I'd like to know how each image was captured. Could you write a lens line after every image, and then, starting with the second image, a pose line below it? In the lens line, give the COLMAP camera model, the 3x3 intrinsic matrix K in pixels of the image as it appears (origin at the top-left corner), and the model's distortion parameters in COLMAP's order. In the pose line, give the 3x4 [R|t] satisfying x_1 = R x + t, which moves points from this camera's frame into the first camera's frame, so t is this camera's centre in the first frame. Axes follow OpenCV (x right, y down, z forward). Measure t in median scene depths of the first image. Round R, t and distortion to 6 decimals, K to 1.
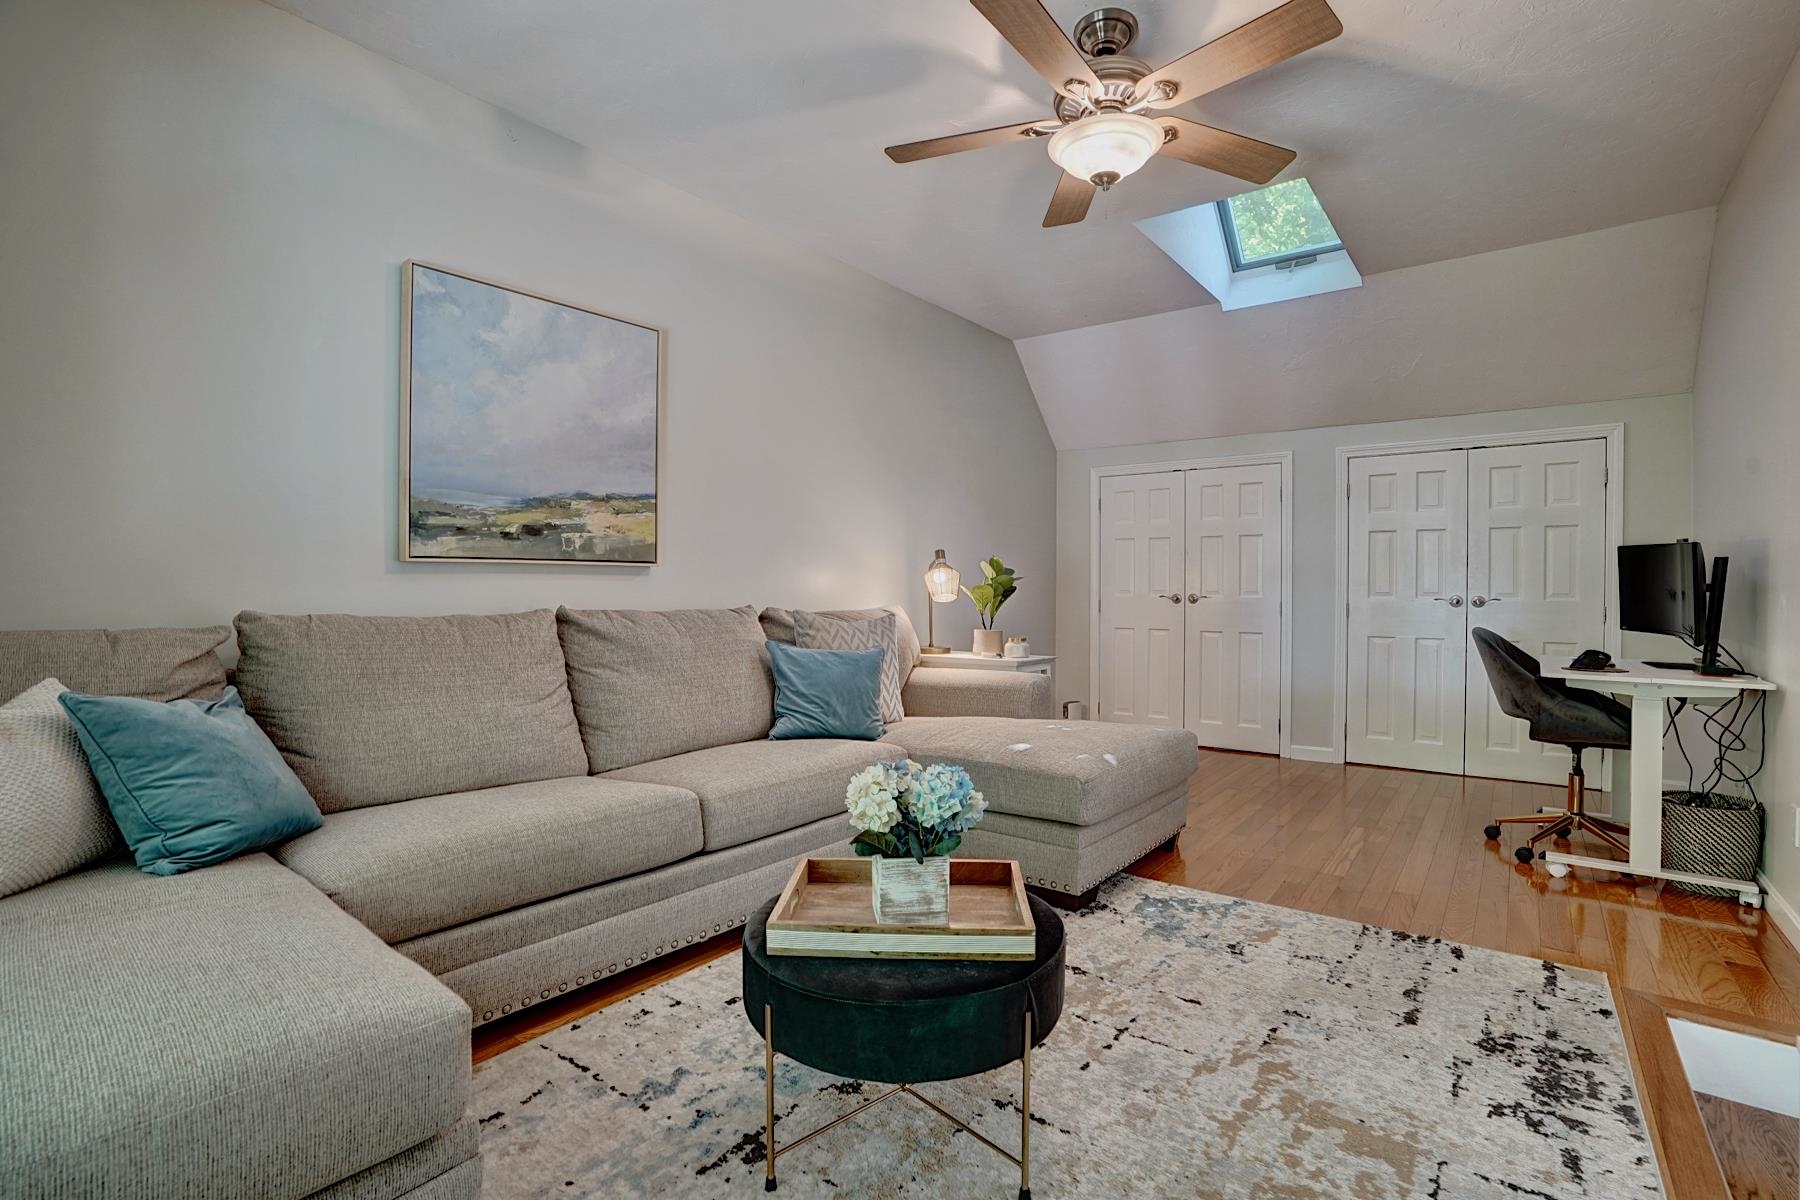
lens RADIAL K [[834.2, 0, 909.0], [0, 834.2, 599.1], [0, 0, 1]] dist [-0.057302, 0.016111]
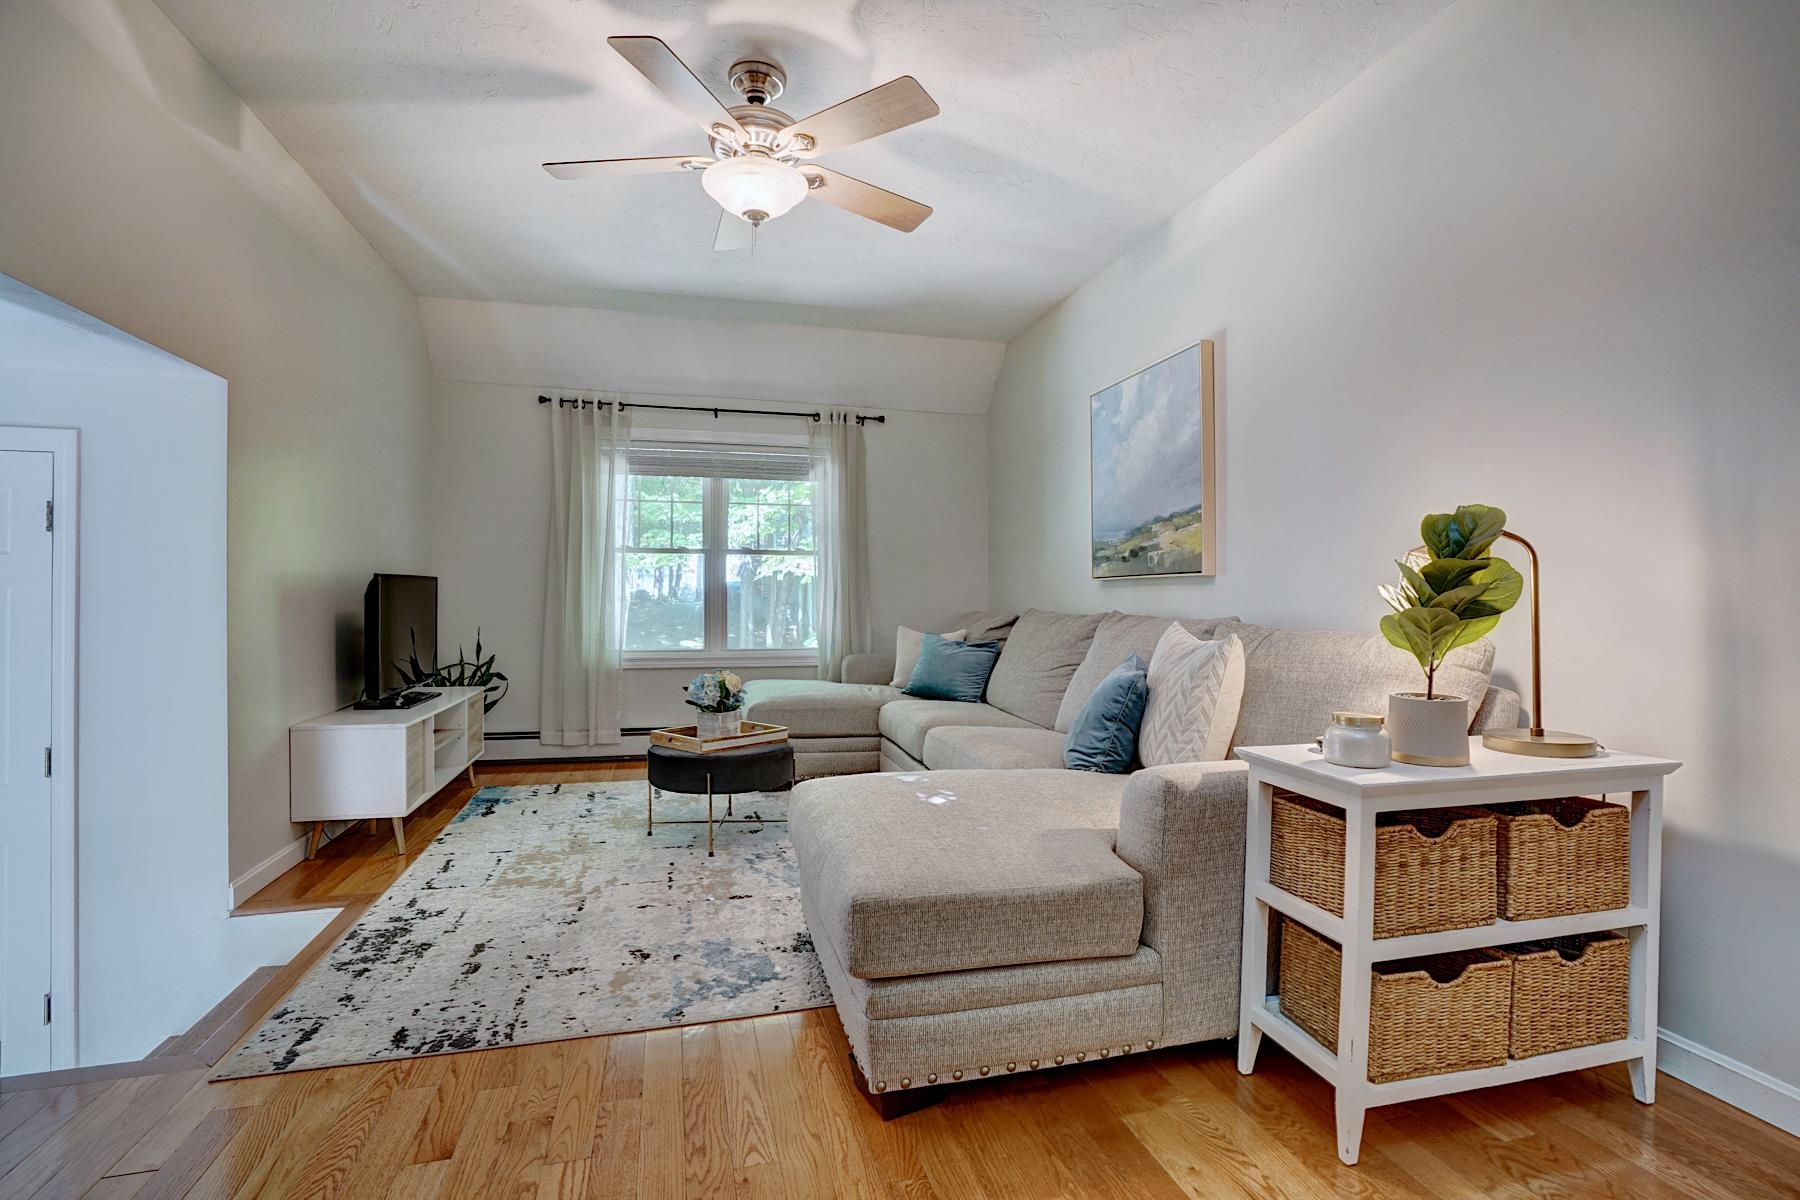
lens RADIAL K [[834.2, 0, 907.9], [0, 834.2, 598.1], [0, 0, 1]] dist [-0.057302, 0.016111]
pose [[-0.605768, -0.006740, -0.795613, 1.024876], [-0.010485, 0.999945, -0.000488, -0.009884], [0.795572, 0.008047, -0.605805, 1.907860]]
